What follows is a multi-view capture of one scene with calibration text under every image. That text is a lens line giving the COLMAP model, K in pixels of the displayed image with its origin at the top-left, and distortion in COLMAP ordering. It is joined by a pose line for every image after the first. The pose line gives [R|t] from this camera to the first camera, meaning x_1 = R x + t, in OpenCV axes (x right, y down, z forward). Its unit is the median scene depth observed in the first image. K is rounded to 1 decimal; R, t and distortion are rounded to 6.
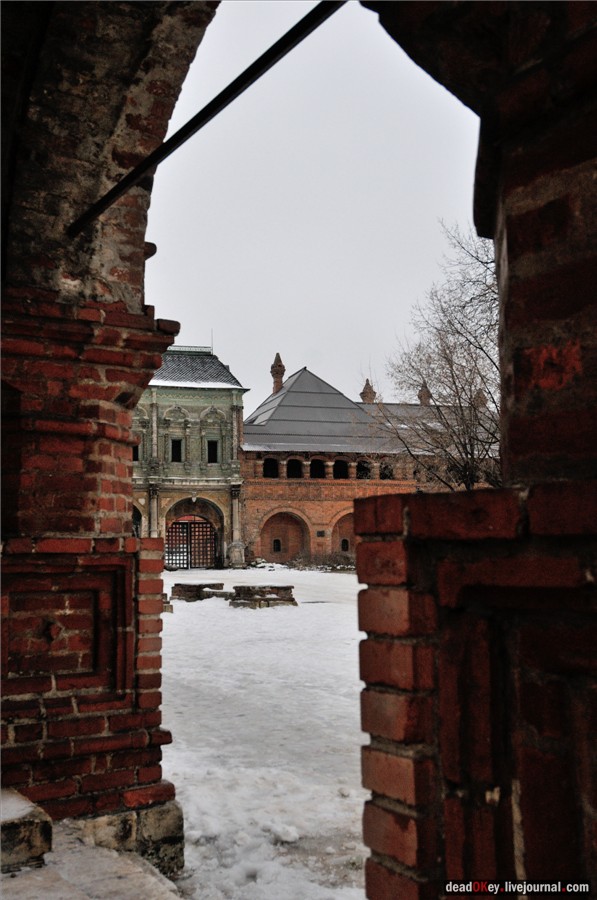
lens RADIAL K [[923.7, 0, 295.5], [0, 923.7, 445.4], [0, 0, 1]] dist [0.040690, 0.000000]
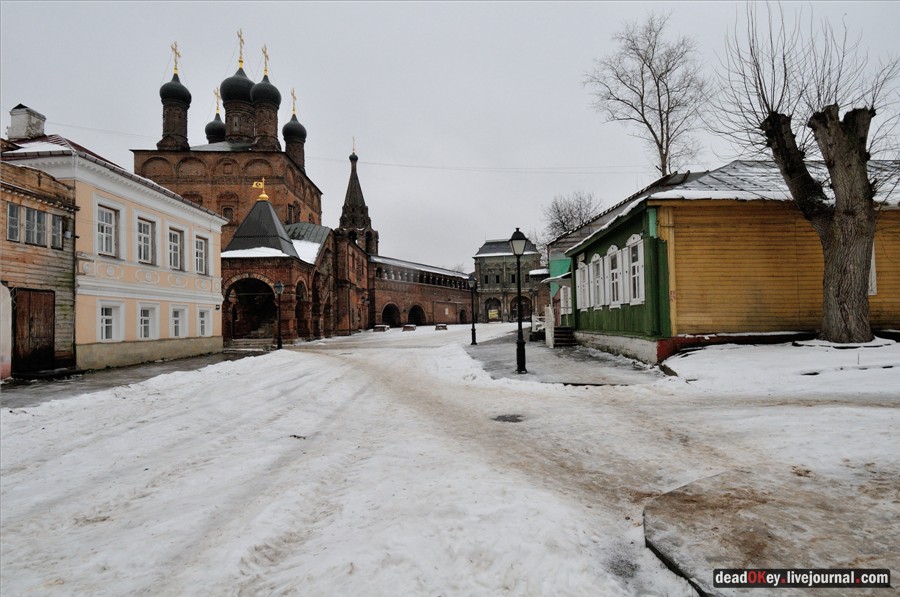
lens RADIAL K [[486.8, 0, 449.1], [0, 486.8, 302.3], [0, 0, 1]] dist [-0.001366, -0.002608]
pose [[0.847321, -0.020461, -0.530688, 0.468837], [0.068665, 0.995091, 0.071268, -0.040420], [0.526624, -0.096827, 0.844566, -0.315491]]
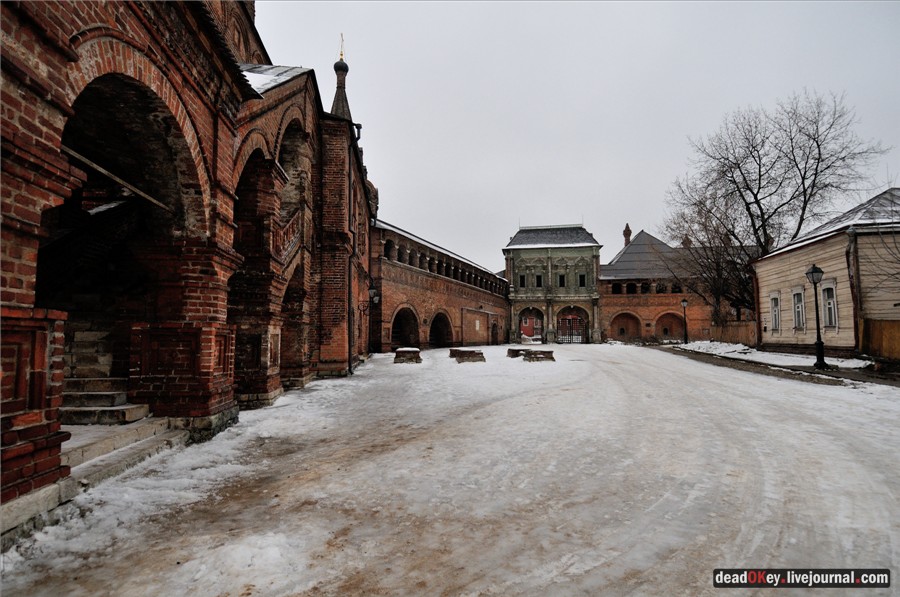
lens RADIAL K [[486.8, 0, 448.8], [0, 486.8, 303.3], [0, 0, 1]] dist [-0.001366, -0.002608]
pose [[0.886210, -0.019036, -0.462892, 0.126559], [0.042273, 0.998310, 0.039877, 0.001738], [0.461351, -0.054907, 0.885517, 0.006256]]
